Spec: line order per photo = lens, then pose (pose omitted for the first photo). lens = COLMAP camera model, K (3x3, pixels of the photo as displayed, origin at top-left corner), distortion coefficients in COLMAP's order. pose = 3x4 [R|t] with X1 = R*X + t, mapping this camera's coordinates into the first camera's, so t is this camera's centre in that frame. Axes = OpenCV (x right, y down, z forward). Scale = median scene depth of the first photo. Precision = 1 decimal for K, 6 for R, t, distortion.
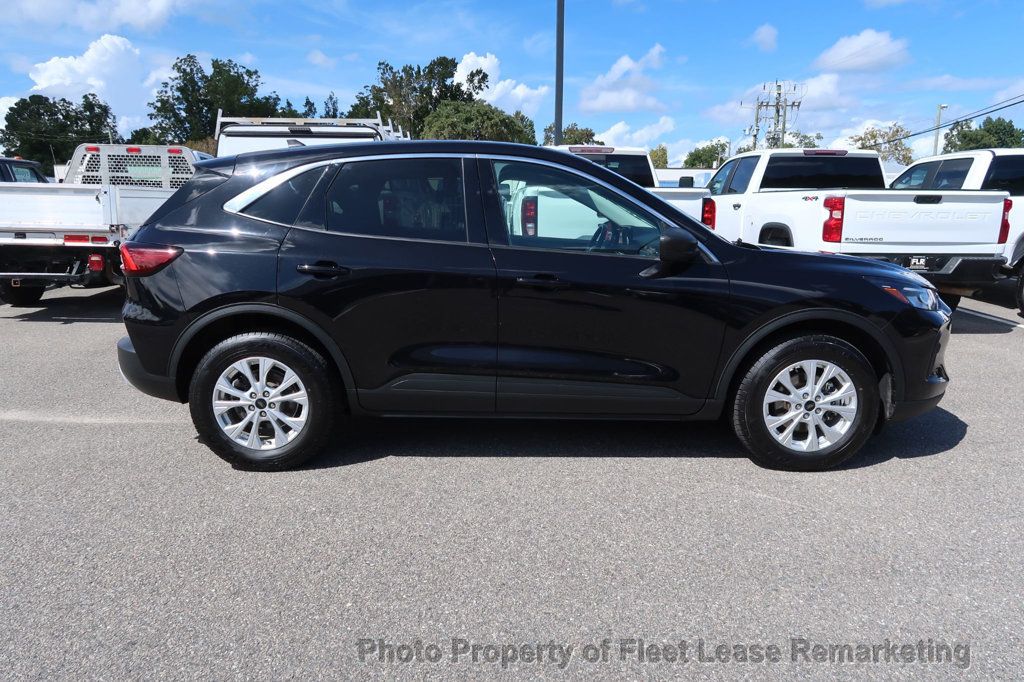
lens RADIAL K [[714.3, 0, 507.7], [0, 714.3, 342.0], [0, 0, 1]] dist [-0.016727, -0.001845]
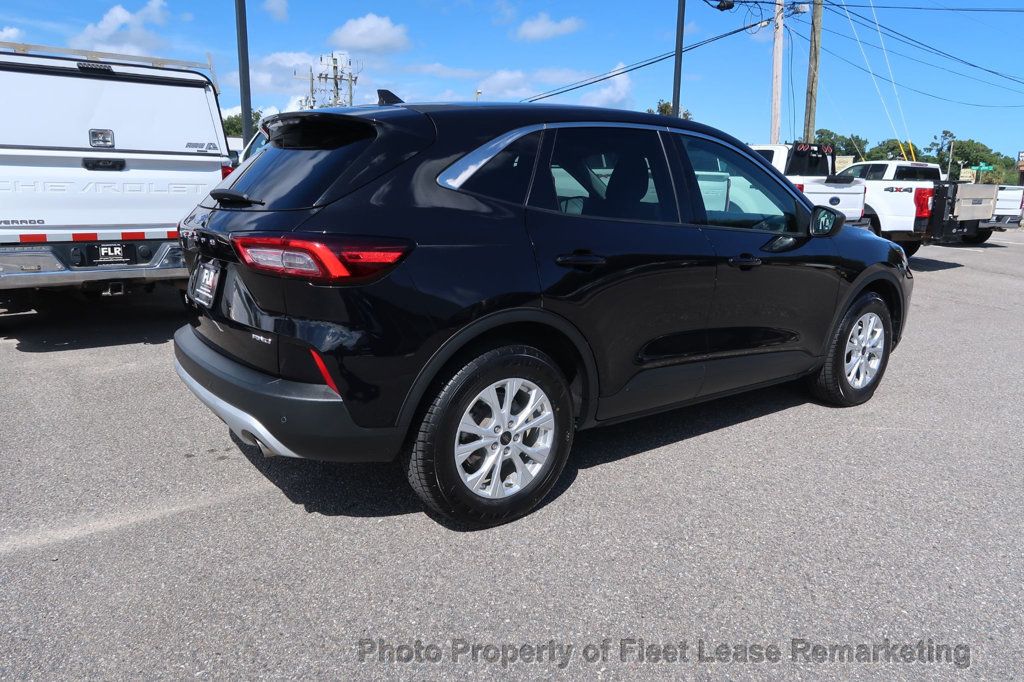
lens RADIAL K [[714.3, 0, 513.2], [0, 714.3, 336.9], [0, 0, 1]] dist [-0.016727, -0.001845]
pose [[0.802238, -0.115922, 0.585641, -0.778371], [0.097016, 0.993242, 0.063706, -0.070703], [-0.589068, 0.005709, 0.808063, 0.368205]]
